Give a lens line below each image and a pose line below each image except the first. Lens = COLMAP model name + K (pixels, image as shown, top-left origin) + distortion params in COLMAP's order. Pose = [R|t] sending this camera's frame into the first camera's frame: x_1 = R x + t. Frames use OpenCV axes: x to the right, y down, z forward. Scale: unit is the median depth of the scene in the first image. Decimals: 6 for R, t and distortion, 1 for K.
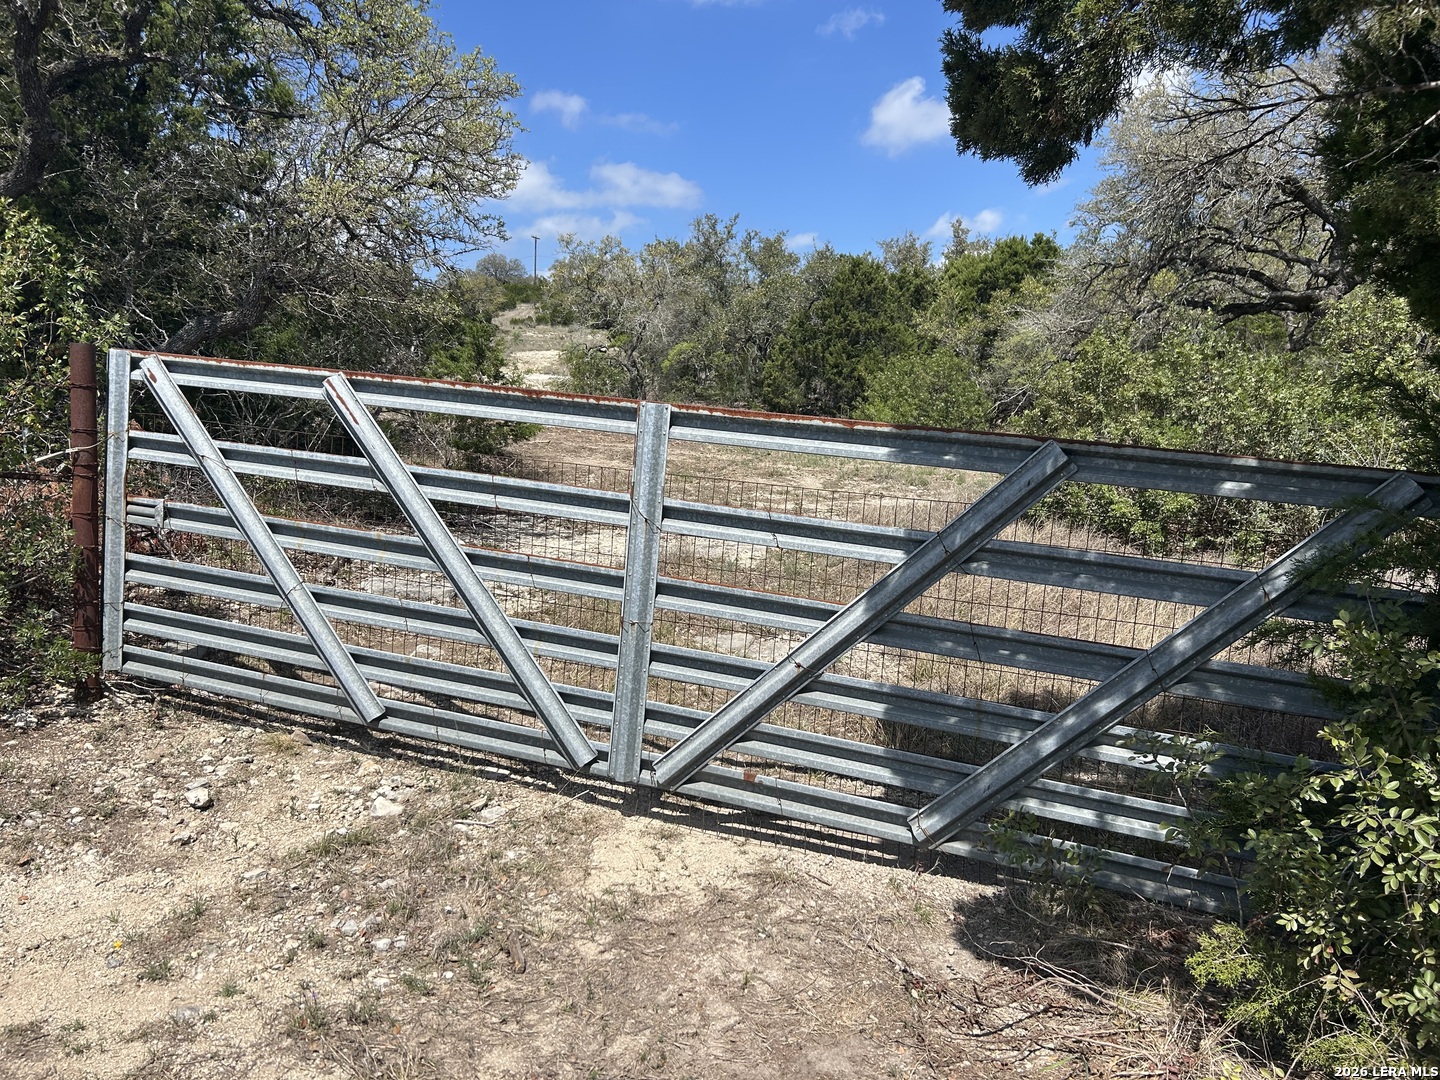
lens RADIAL K [[1086.8, 0, 722.5], [0, 1086.8, 547.9], [0, 0, 1]] dist [0.005510, -0.052741]
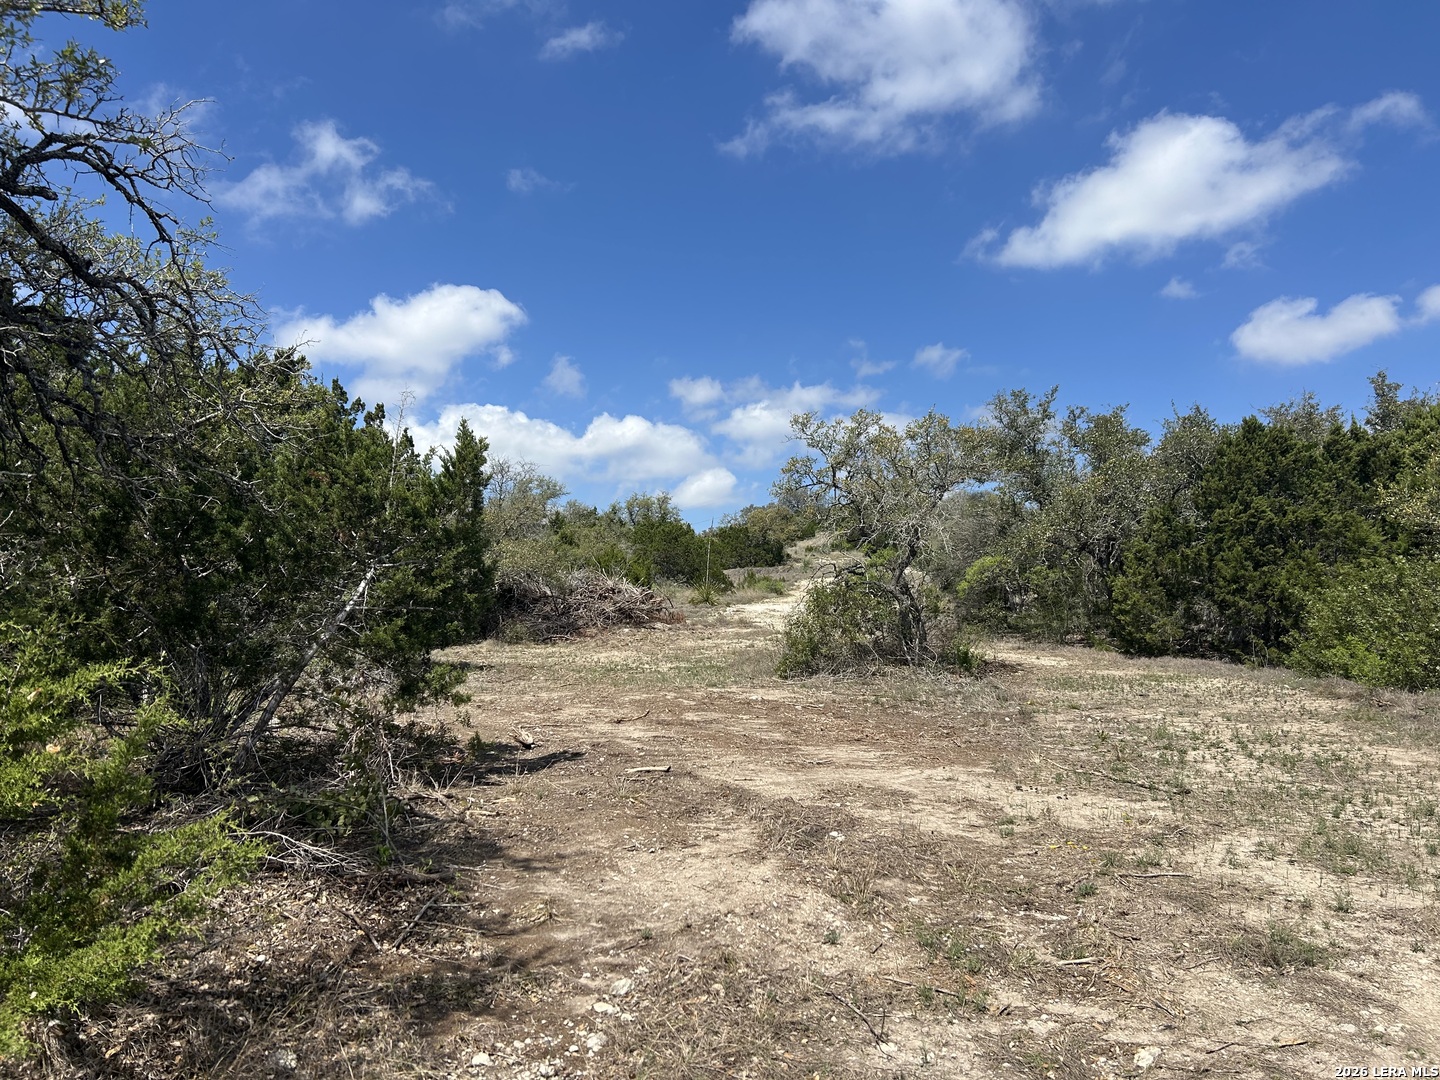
lens RADIAL K [[1086.8, 0, 715.4], [0, 1086.8, 552.6], [0, 0, 1]] dist [0.005510, -0.052741]
pose [[0.961233, -0.035811, -0.273402, -0.011938], [-0.019805, 0.980003, -0.197995, -0.044203], [0.275025, 0.195734, 0.941302, 0.270745]]
